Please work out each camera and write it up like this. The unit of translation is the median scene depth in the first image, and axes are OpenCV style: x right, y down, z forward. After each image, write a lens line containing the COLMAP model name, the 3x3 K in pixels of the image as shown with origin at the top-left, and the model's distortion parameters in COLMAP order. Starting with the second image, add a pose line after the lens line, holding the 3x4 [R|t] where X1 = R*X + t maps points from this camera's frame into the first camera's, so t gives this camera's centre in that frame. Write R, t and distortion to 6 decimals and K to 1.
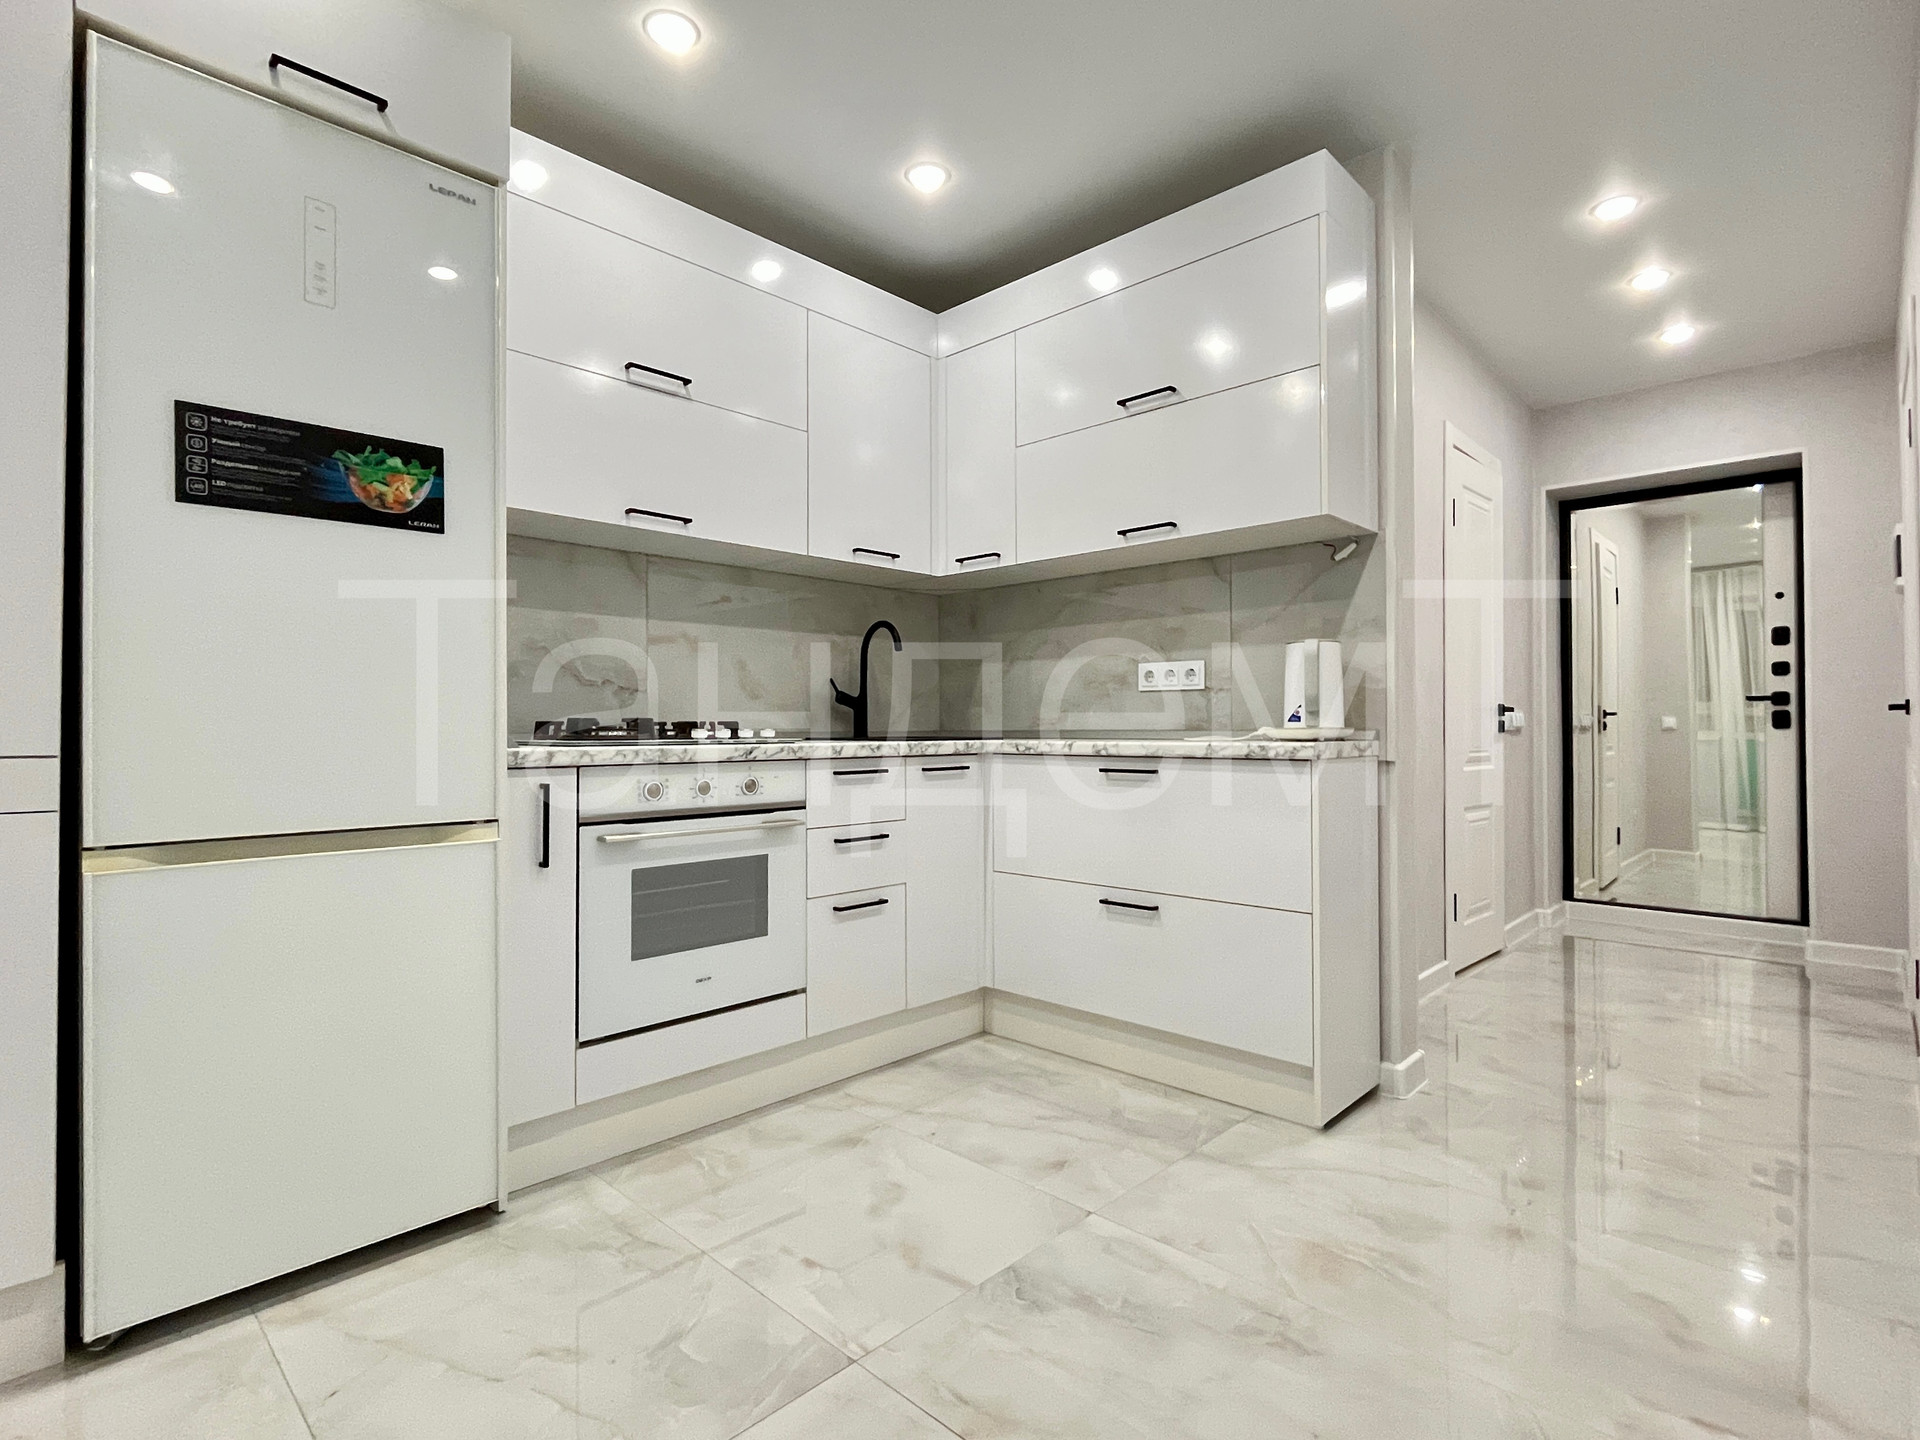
lens RADIAL K [[951.7, 0, 960.0], [0, 951.7, 720.0], [0, 0, 1]] dist [-0.002333, -0.000825]
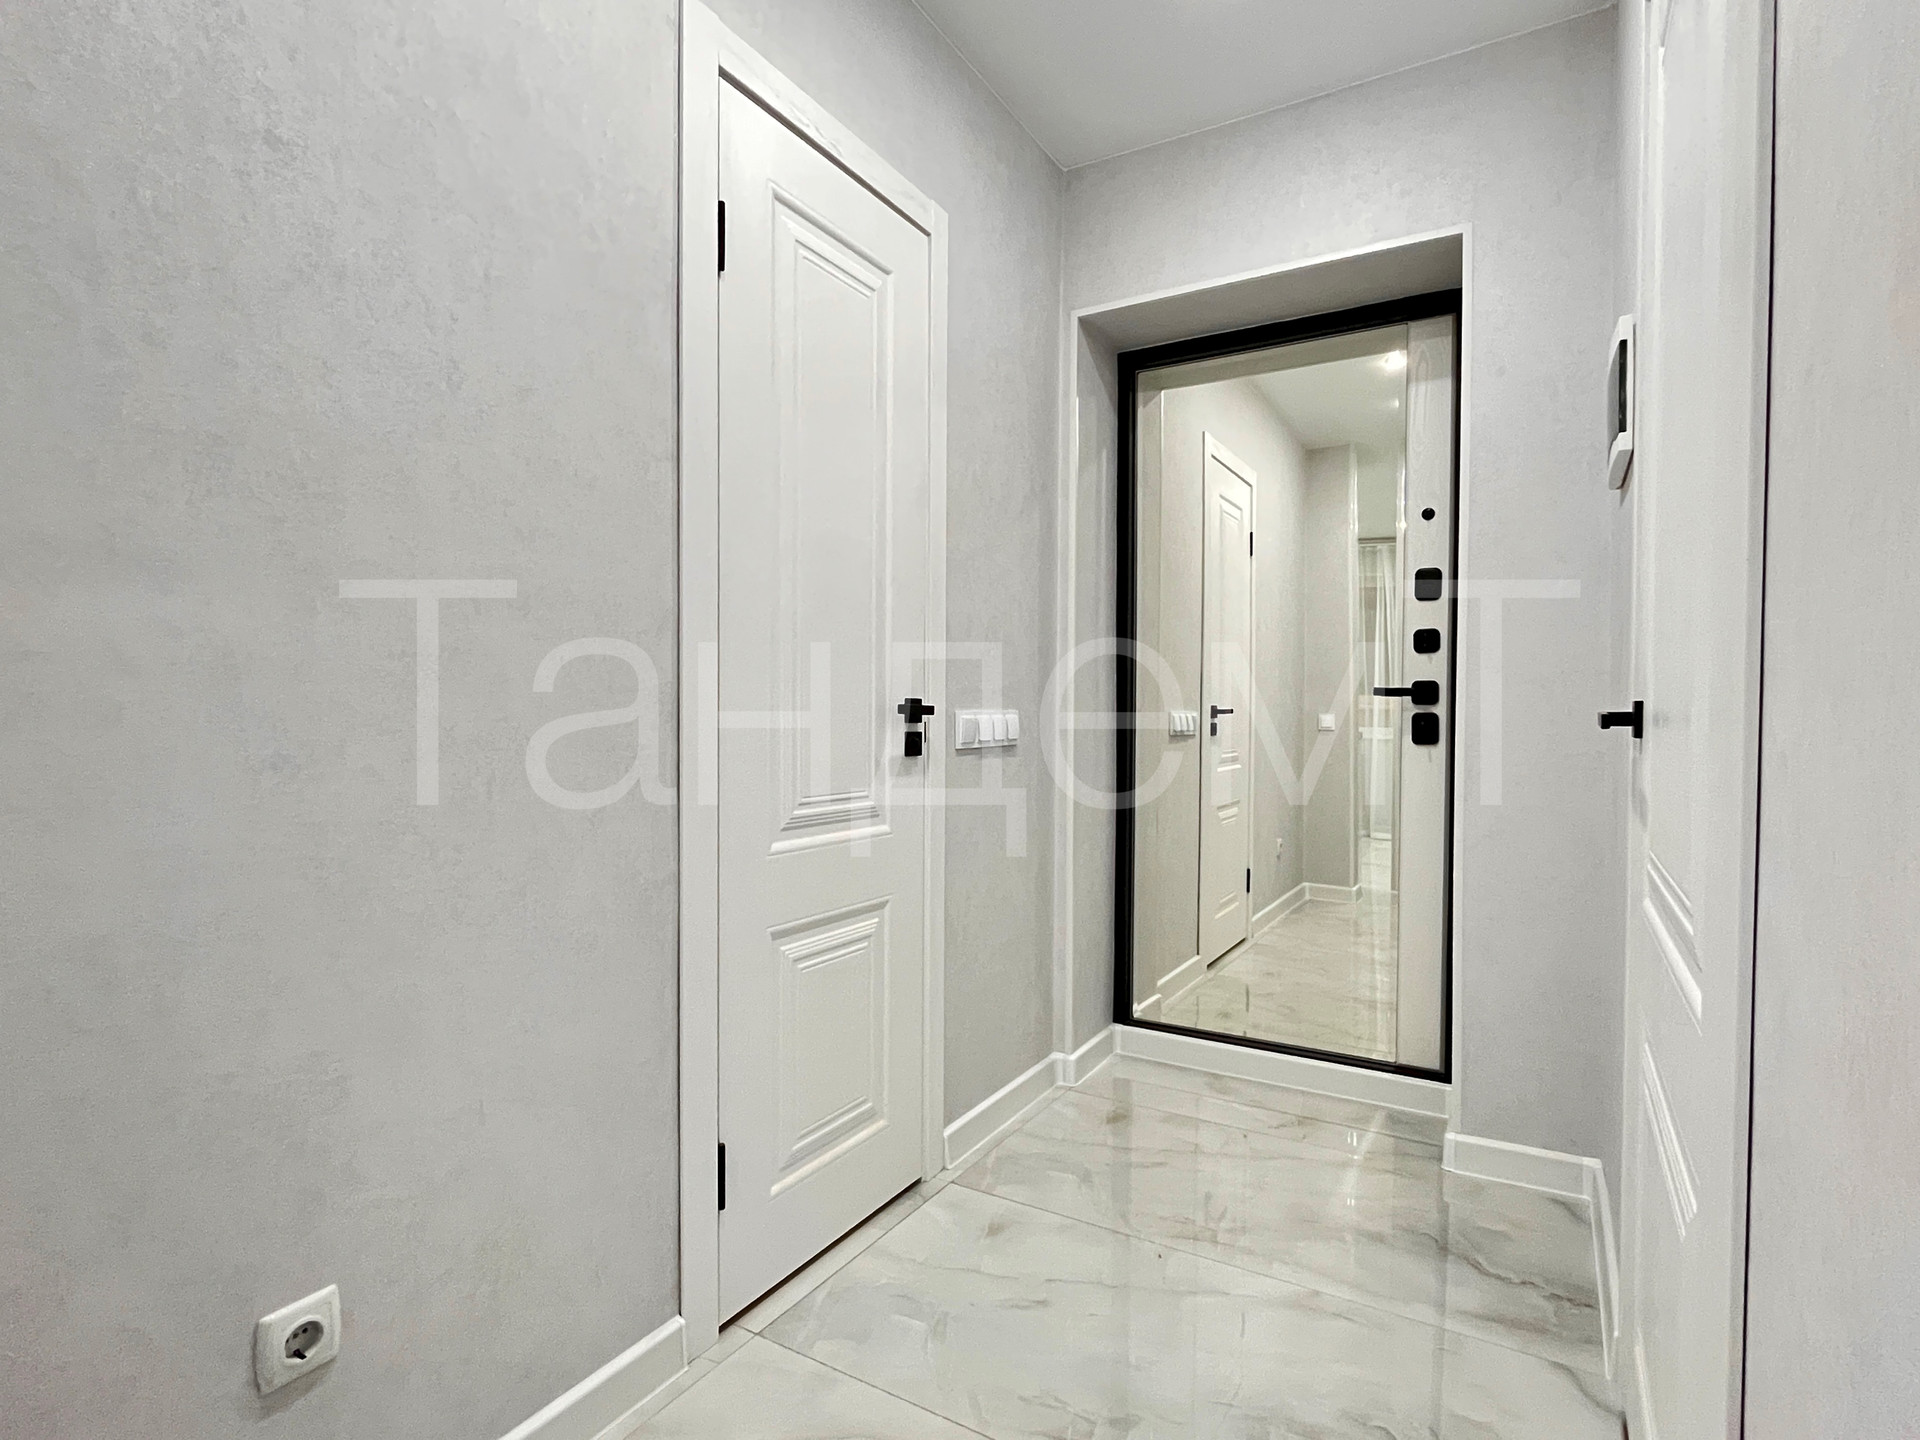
lens RADIAL K [[962.0, 0, 958.9], [0, 962.0, 730.9], [0, 0, 1]] dist [-0.019392, 0.000388]
pose [[0.976699, 0.004016, 0.214576, 0.461190], [-0.010594, 0.999508, 0.029513, -0.013602], [-0.214352, -0.031098, 0.976261, 0.490111]]
